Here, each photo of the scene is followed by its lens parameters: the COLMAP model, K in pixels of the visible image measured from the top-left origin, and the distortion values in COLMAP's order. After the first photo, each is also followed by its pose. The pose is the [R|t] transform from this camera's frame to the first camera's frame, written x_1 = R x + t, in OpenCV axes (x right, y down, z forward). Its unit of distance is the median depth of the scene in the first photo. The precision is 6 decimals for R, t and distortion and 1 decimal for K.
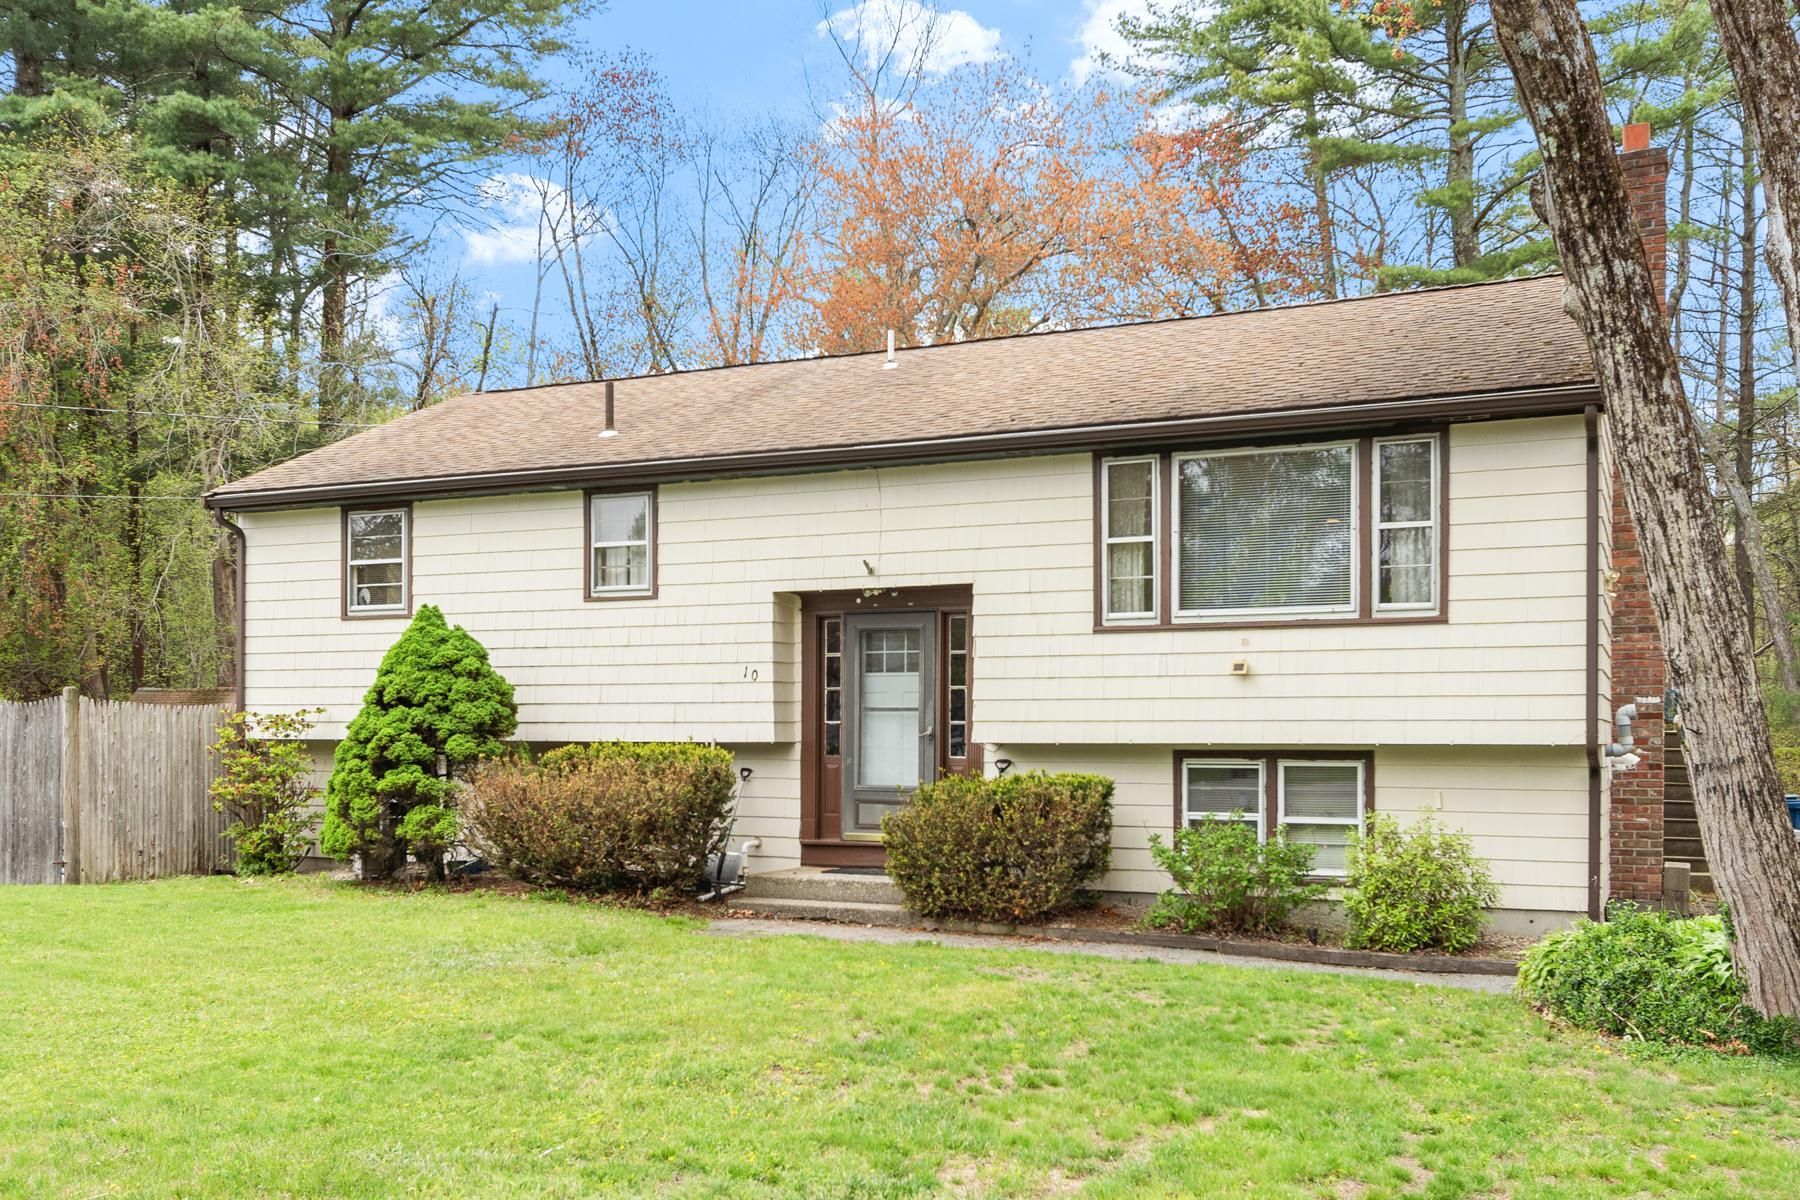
lens RADIAL K [[1928.7, 0, 900.9], [0, 1928.7, 711.8], [0, 0, 1]] dist [0.001715, 0.172808]
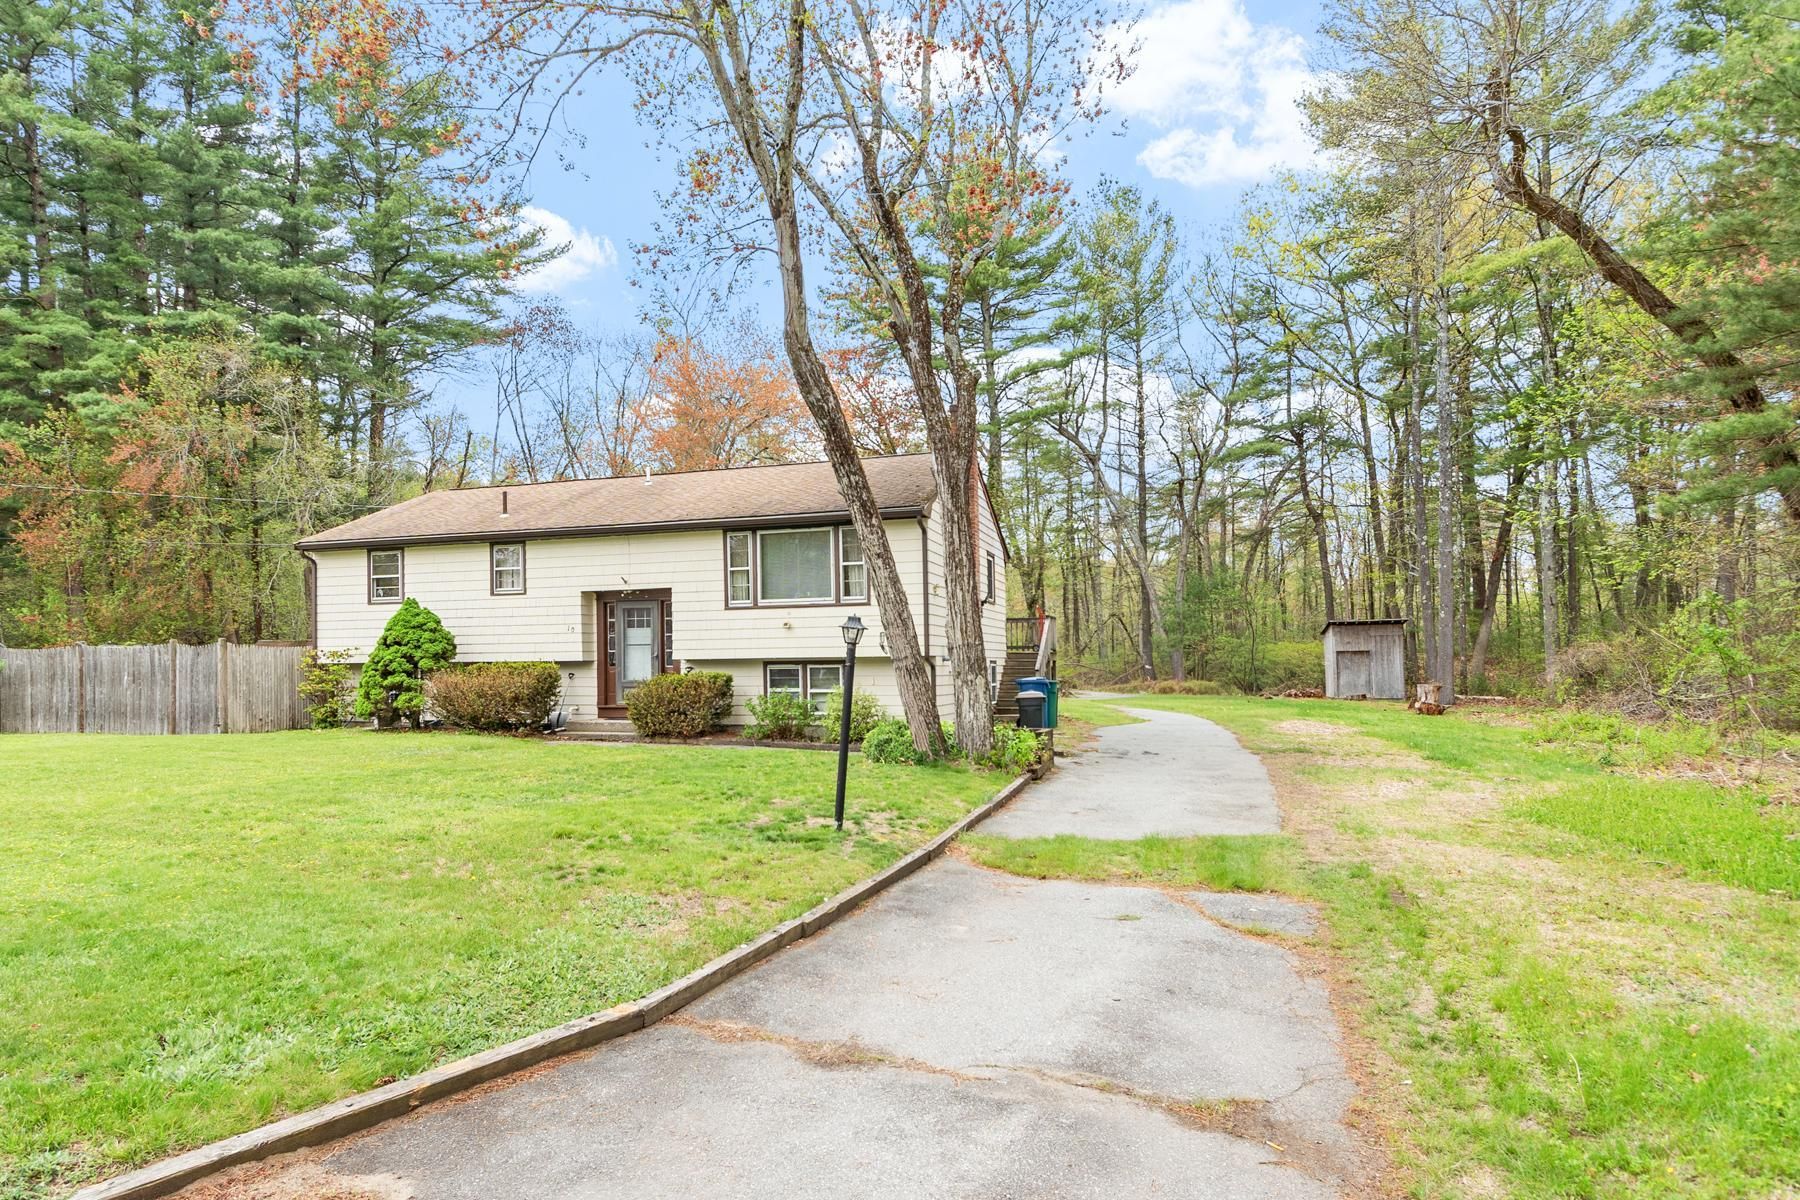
lens RADIAL K [[1026.8, 0, 901.7], [0, 1026.8, 641.4], [0, 0, 1]] dist [-0.003201, 0.044256]
pose [[0.983421, -0.009839, 0.181071, 0.077556], [0.011172, 0.999917, -0.006343, 0.005462], [-0.180994, 0.008261, 0.983450, -0.197388]]
